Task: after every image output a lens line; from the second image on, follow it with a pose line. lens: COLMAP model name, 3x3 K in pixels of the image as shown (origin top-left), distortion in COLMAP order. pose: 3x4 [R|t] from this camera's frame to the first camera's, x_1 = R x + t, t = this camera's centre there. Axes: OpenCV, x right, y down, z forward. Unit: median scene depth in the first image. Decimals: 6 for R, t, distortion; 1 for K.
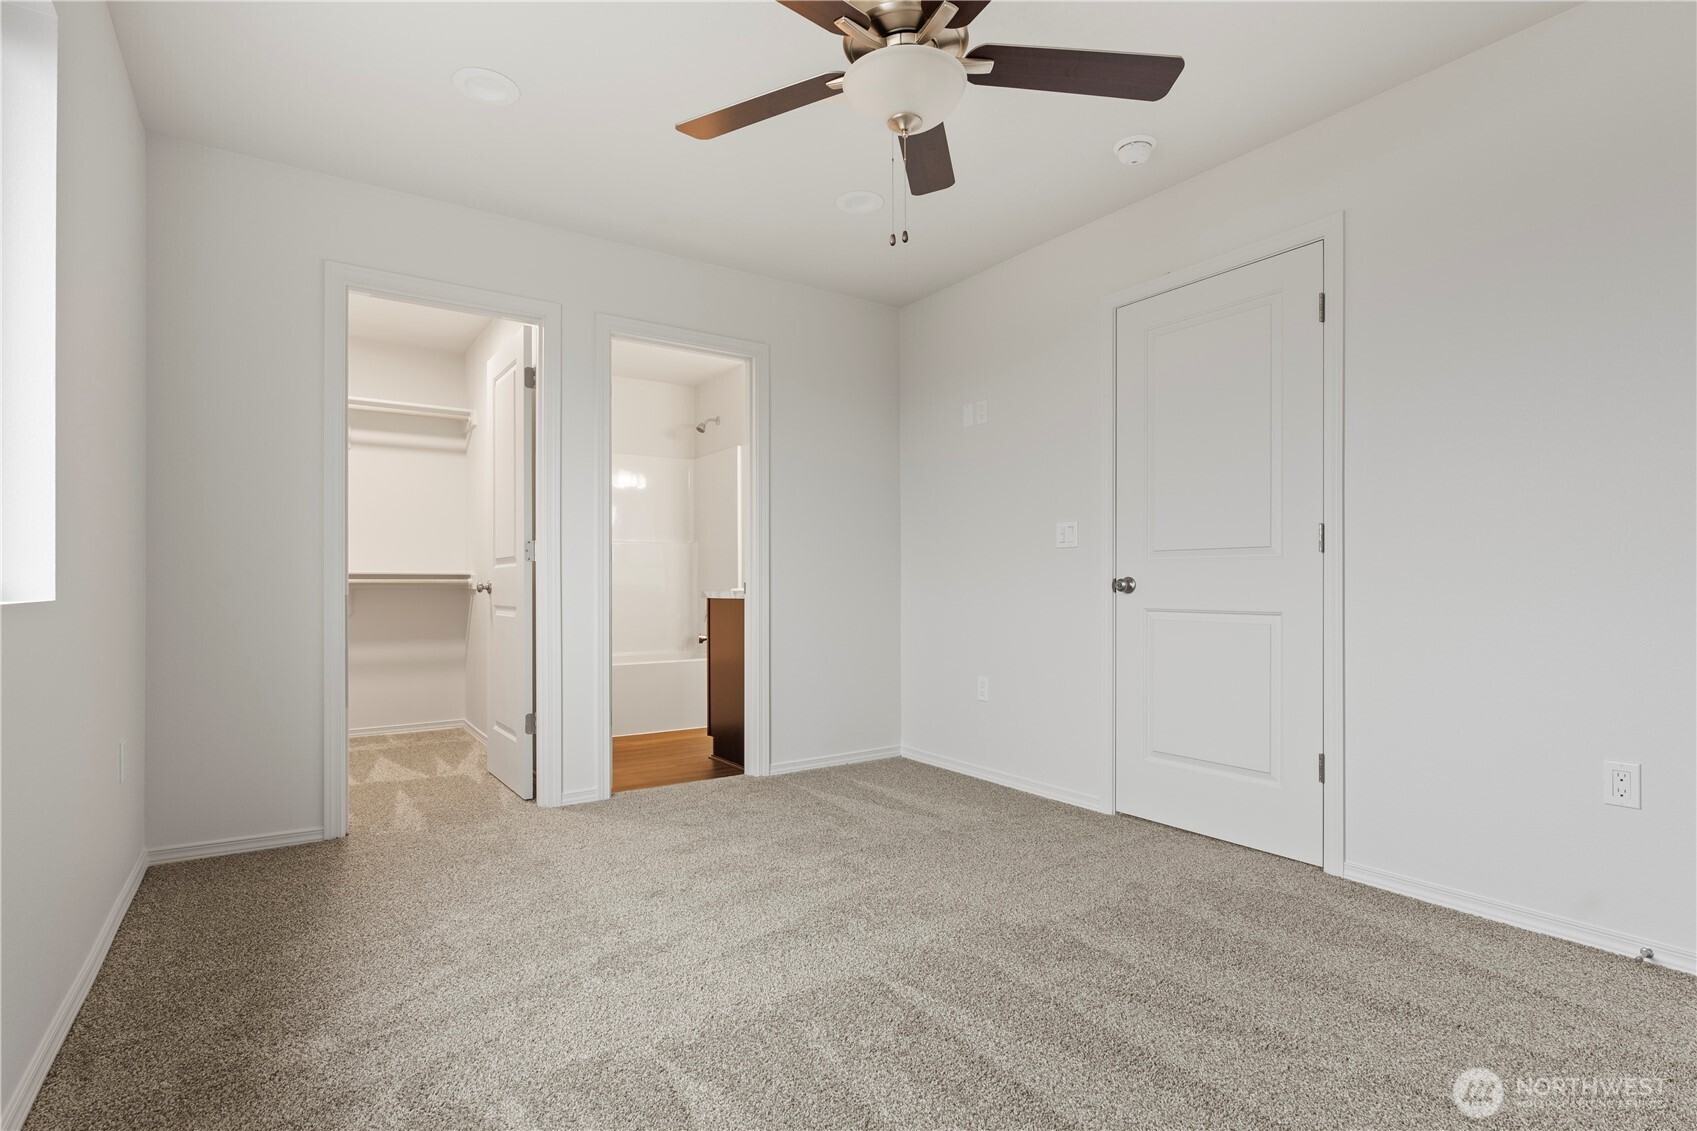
lens RADIAL K [[818.5, 0, 853.3], [0, 818.5, 580.3], [0, 0, 1]] dist [-0.000531, -0.000956]
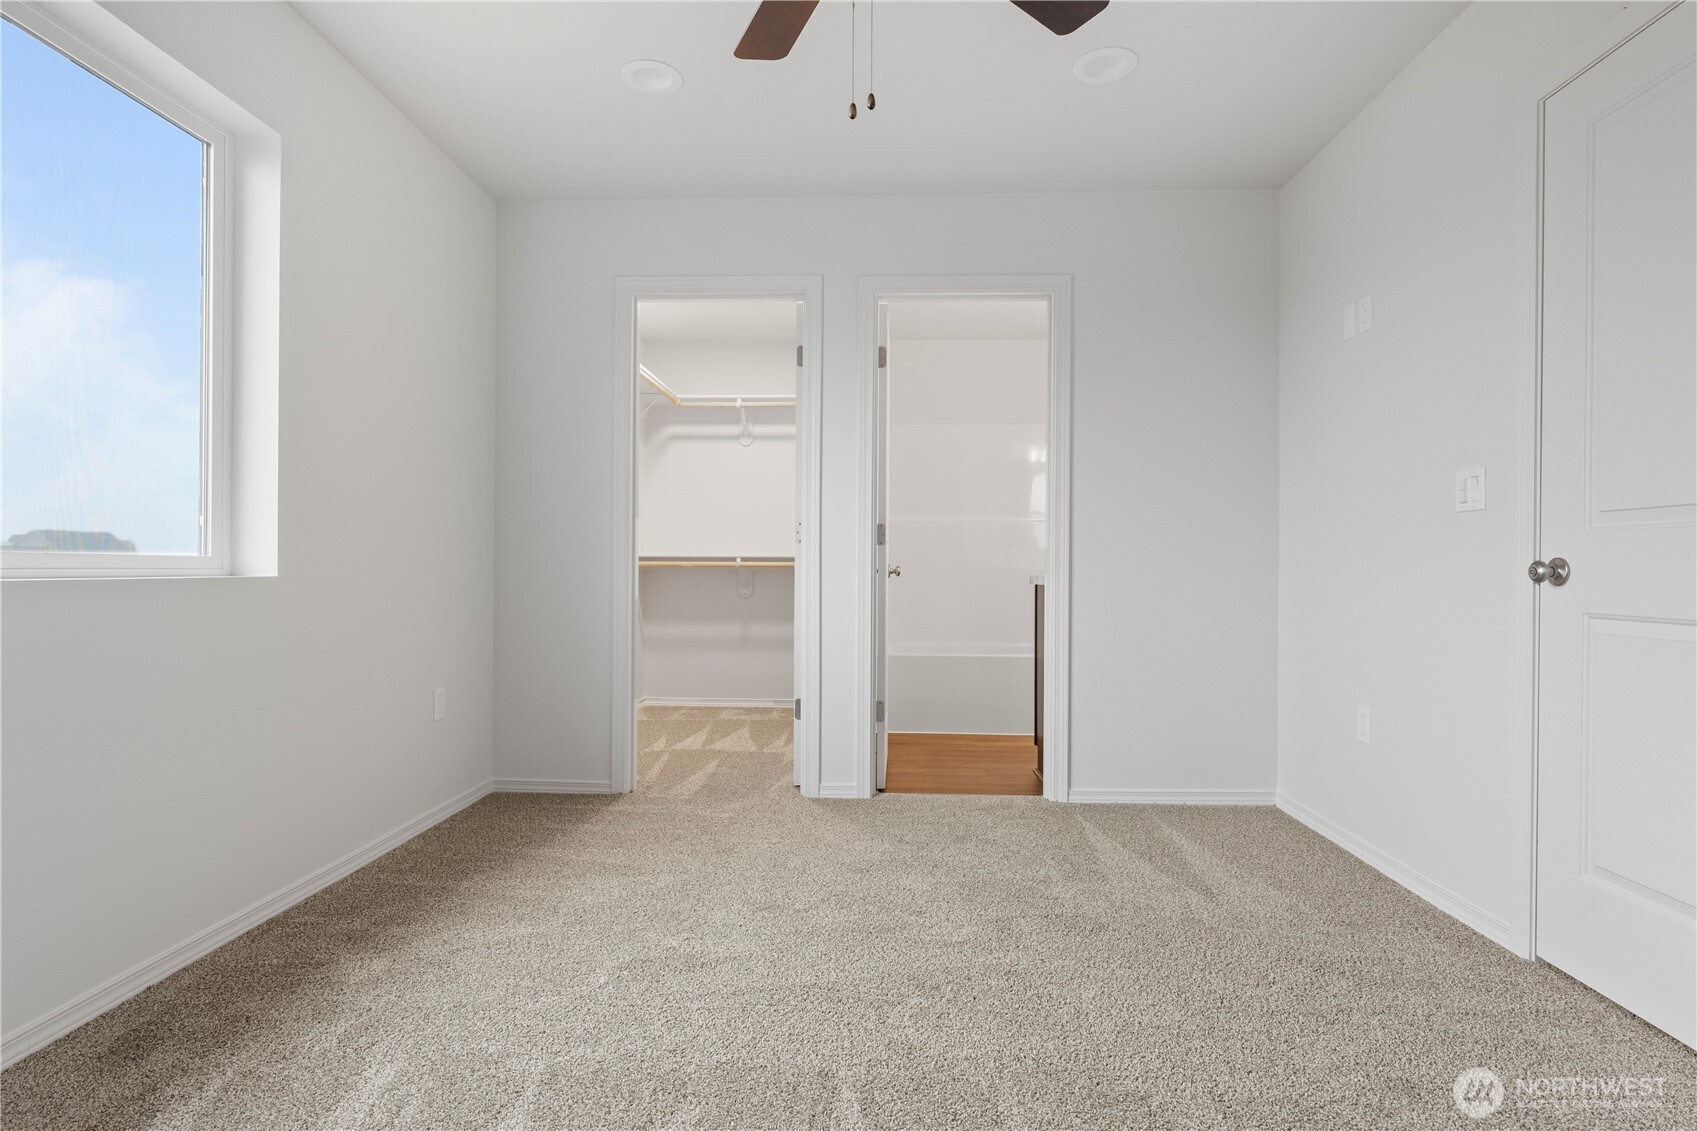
lens RADIAL K [[886.6, 0, 848.5], [0, 886.6, 565.5], [0, 0, 1]] dist [0.002178, 0.000432]
pose [[0.802222, 0.002429, -0.597021, 0.303334], [-0.002138, 0.999997, 0.001196, 0.001776], [0.597022, 0.000317, 0.802225, 0.192520]]
